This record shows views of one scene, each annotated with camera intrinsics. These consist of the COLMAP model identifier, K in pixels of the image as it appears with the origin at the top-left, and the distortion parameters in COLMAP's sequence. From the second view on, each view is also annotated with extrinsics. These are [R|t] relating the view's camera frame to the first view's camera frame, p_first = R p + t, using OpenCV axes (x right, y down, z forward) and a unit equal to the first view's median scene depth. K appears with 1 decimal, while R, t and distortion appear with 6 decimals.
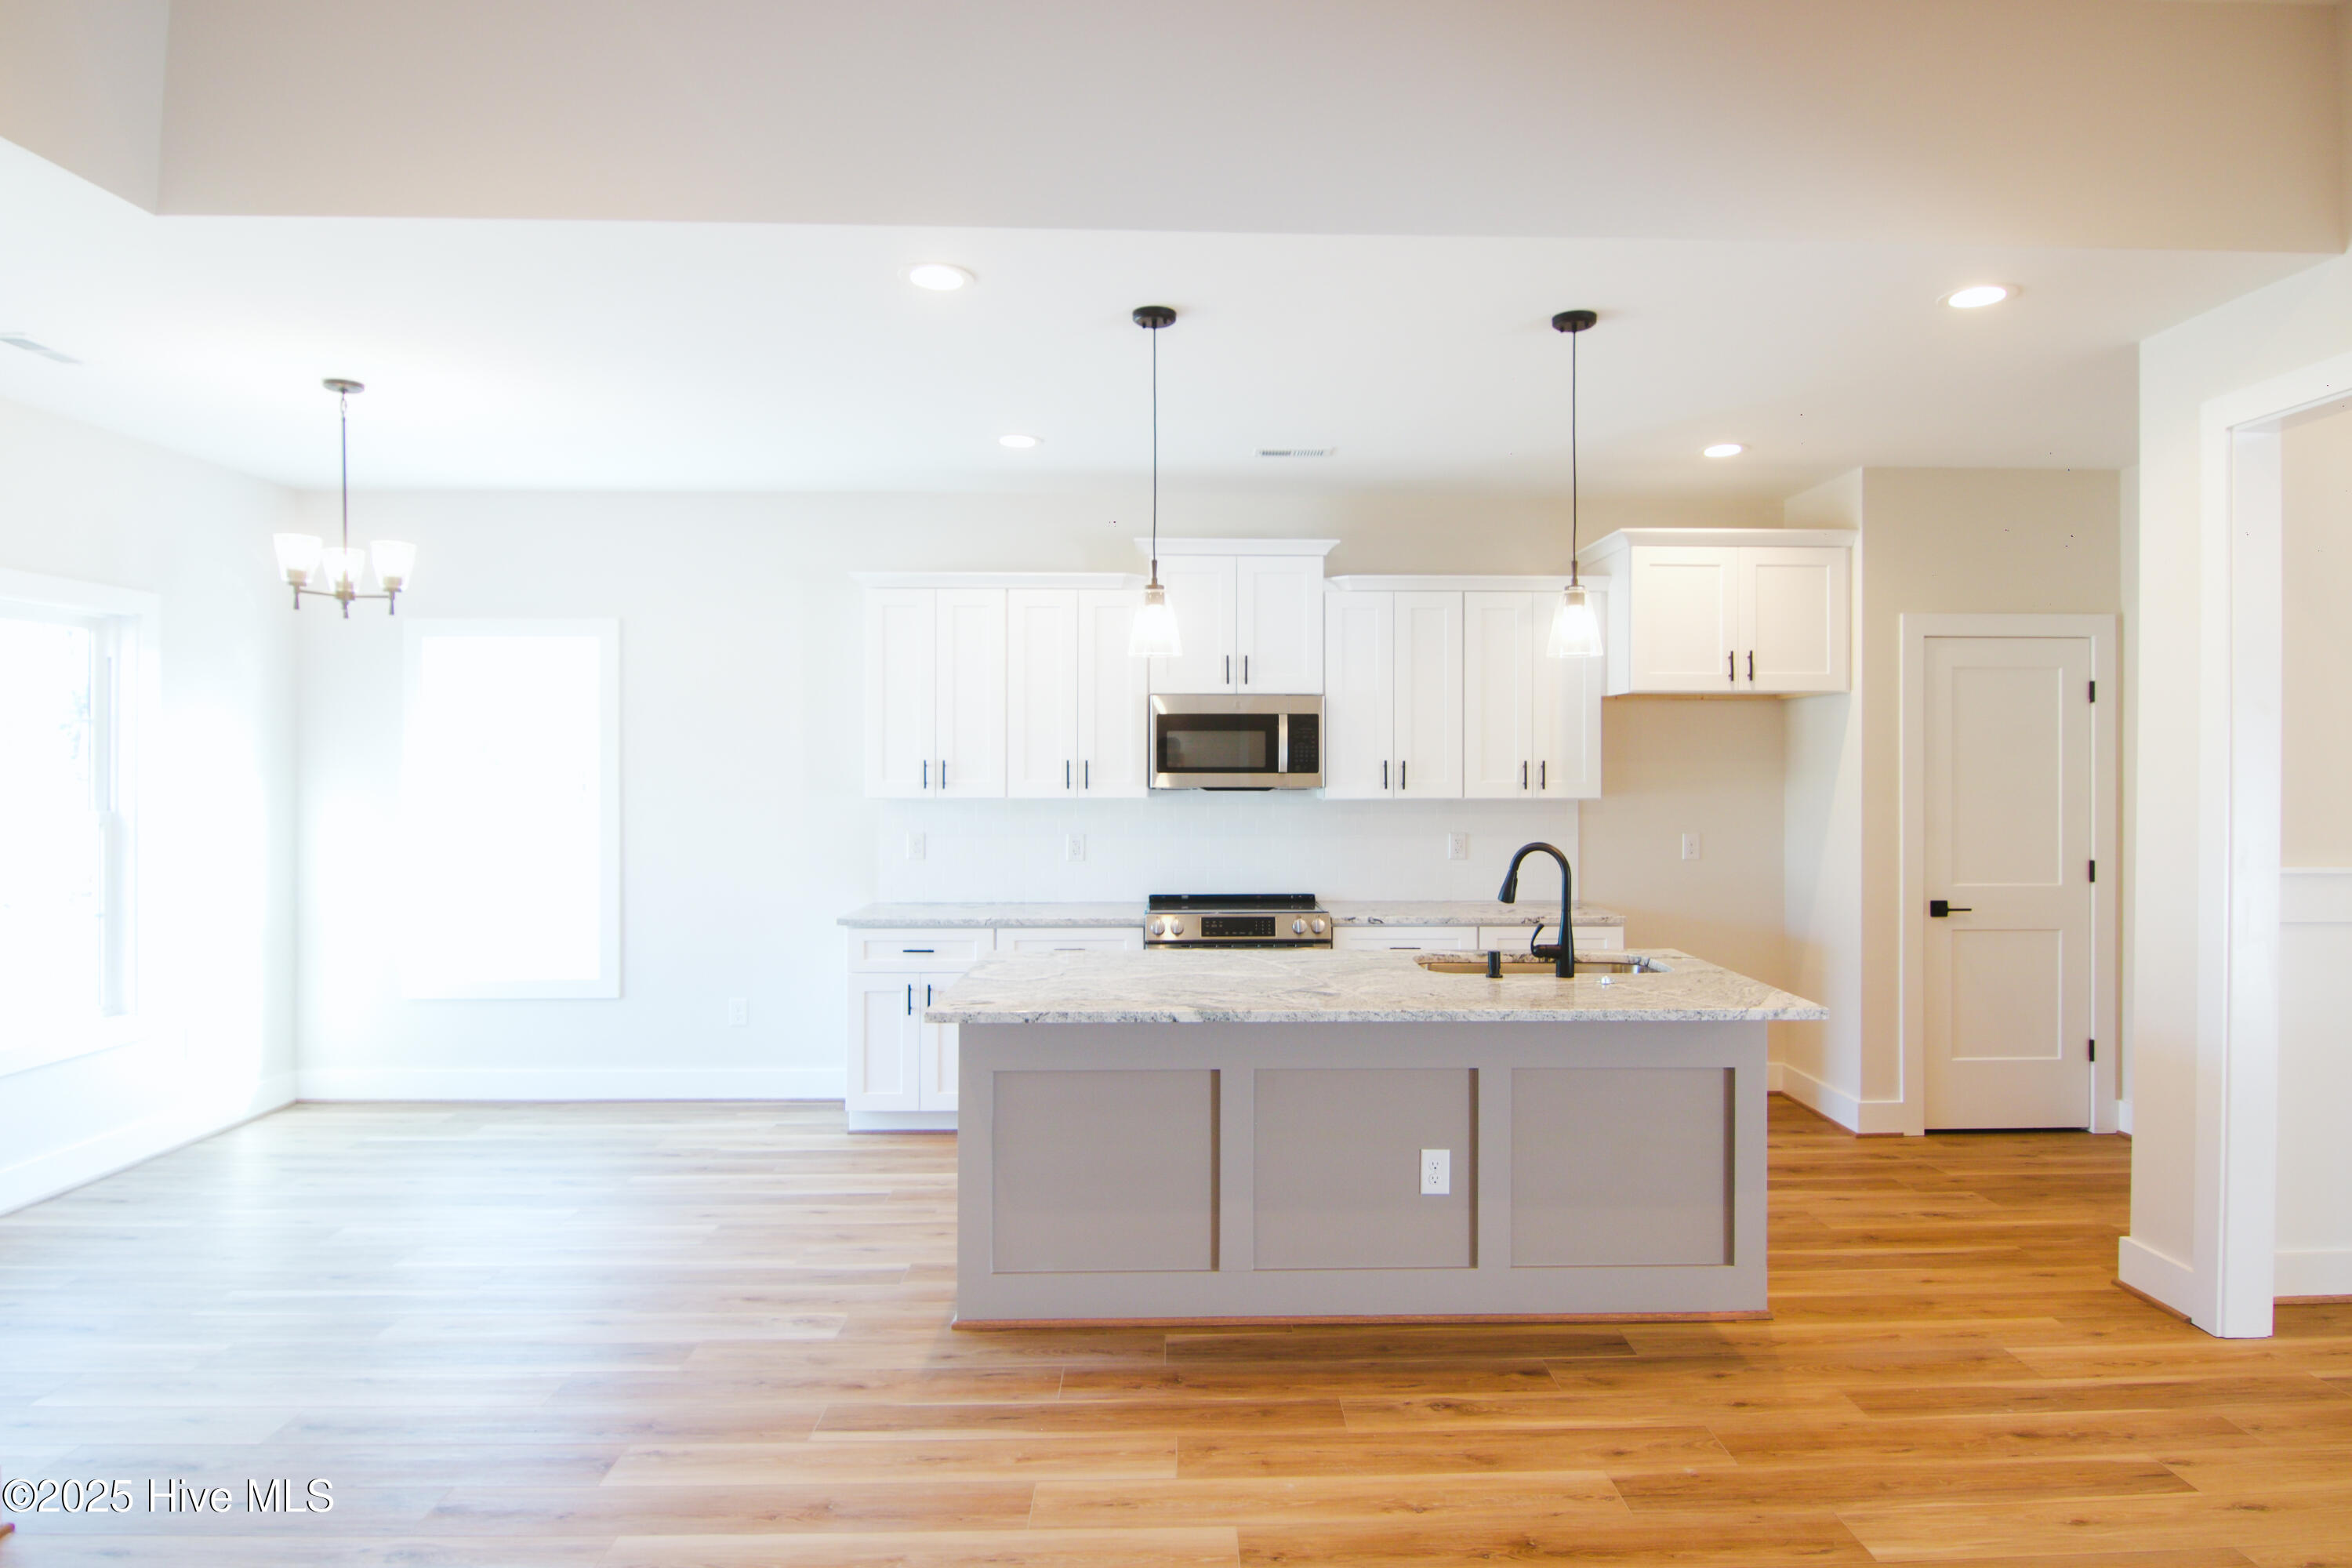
lens RADIAL K [[1304.2, 0, 1224.4], [0, 1304.2, 759.6], [0, 0, 1]] dist [0.004435, -0.019994]
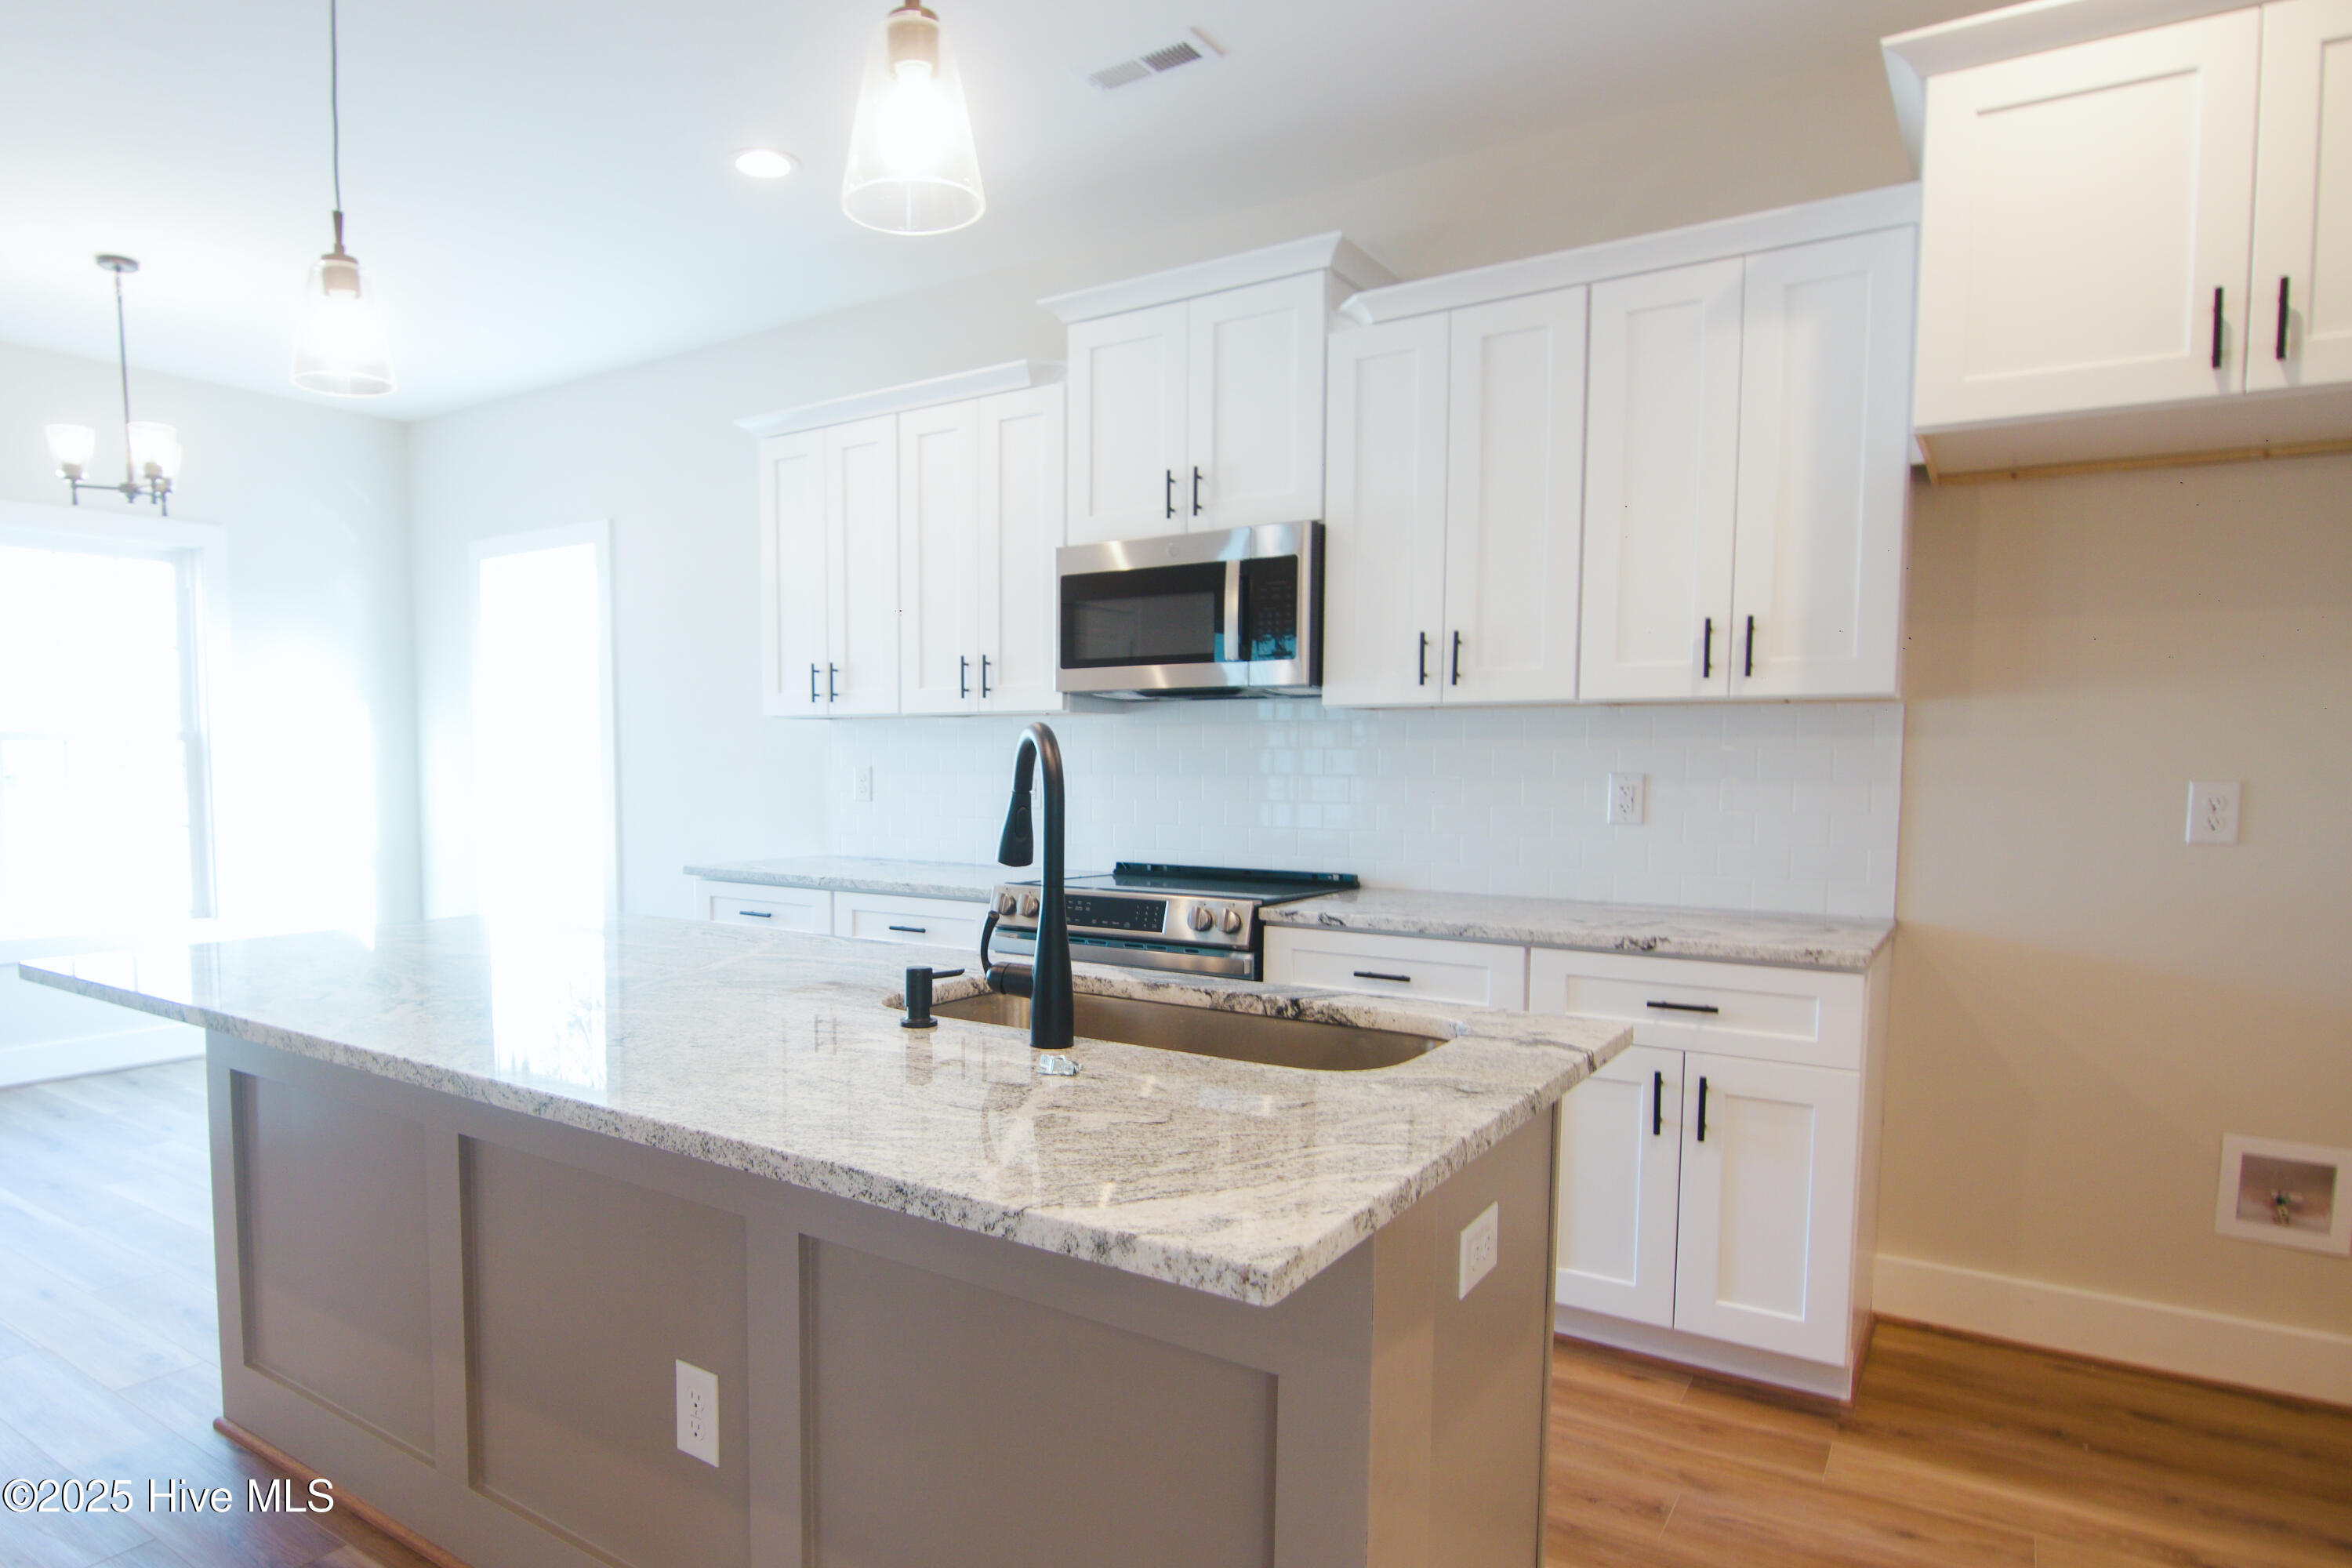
lens RADIAL K [[1384.5, 0, 1017.5], [0, 1384.5, 843.4], [0, 0, 1]] dist [-0.009719, -0.003769]
pose [[0.787995, 0.040236, -0.614366, 0.370980], [0.001165, 0.997763, 0.066840, 0.052936], [0.615681, -0.053385, 0.786185, 0.468635]]
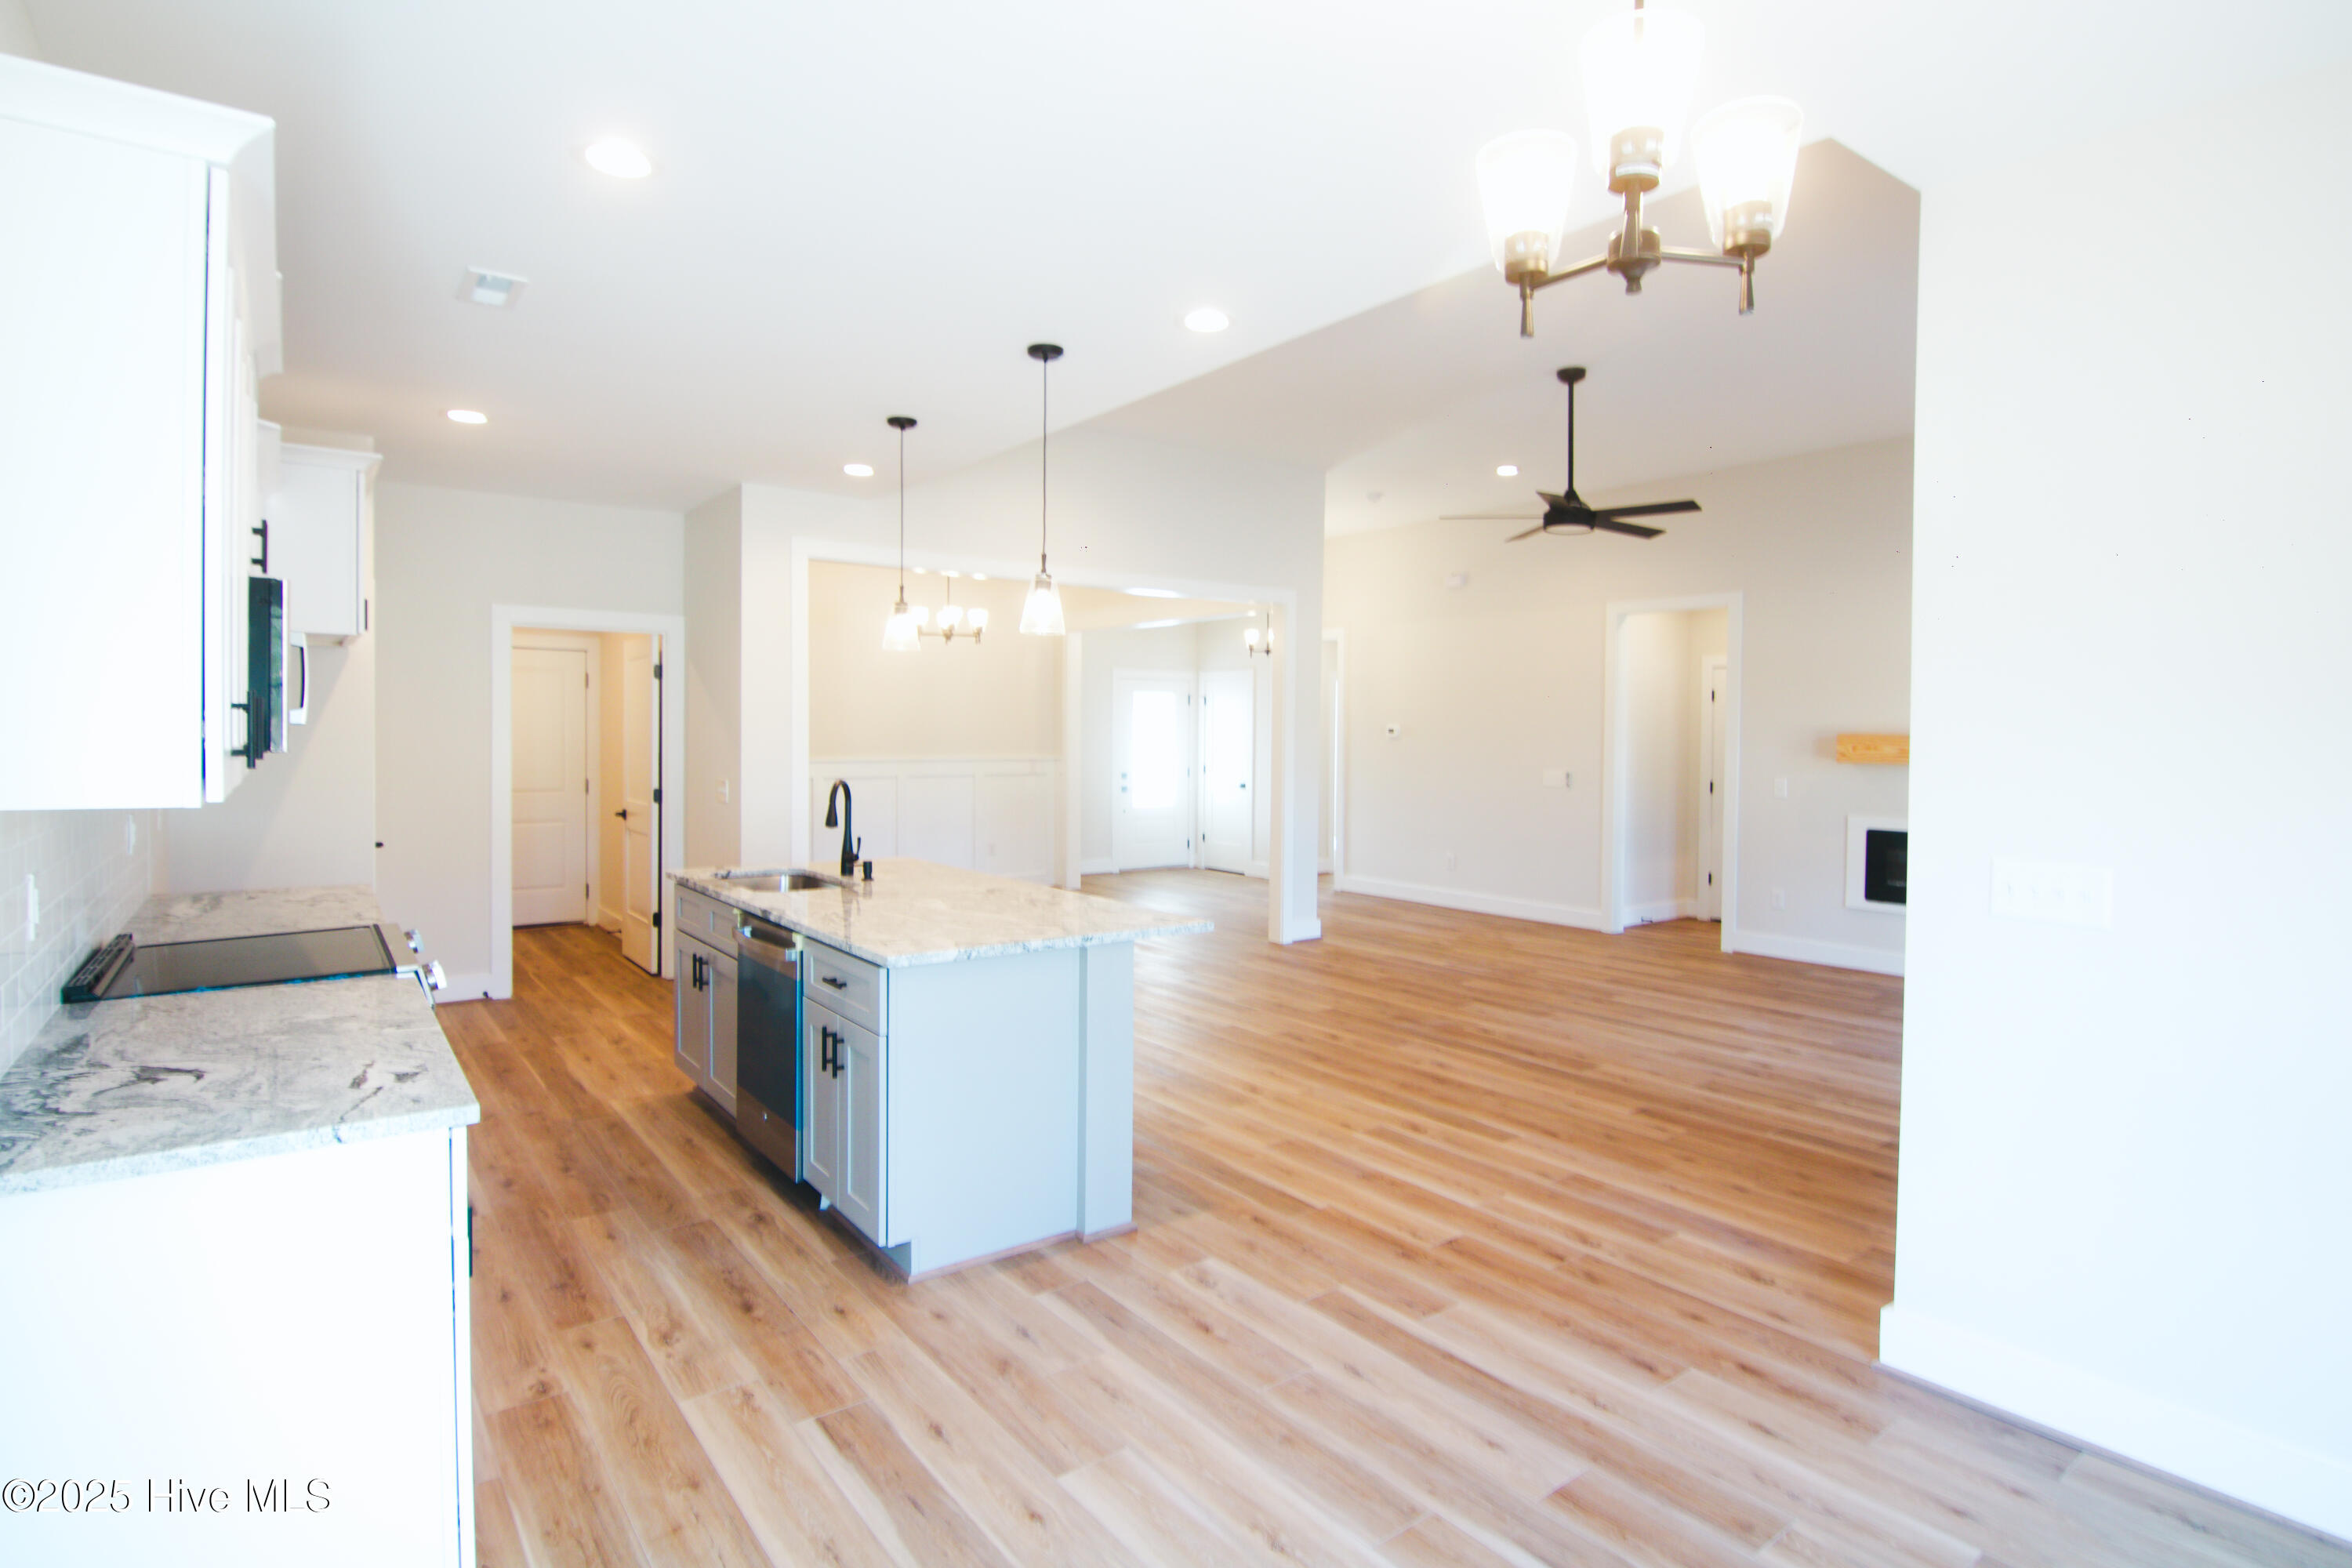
lens RADIAL K [[1194.1, 0, 1181.8], [0, 1194.1, 766.5], [0, 0, 1]] dist [-0.001715, -0.014694]
pose [[-0.575238, -0.028646, 0.817484, -0.703710], [-0.014598, 0.999587, 0.024755, 0.011067], [-0.817856, 0.002306, -0.575419, 1.037602]]
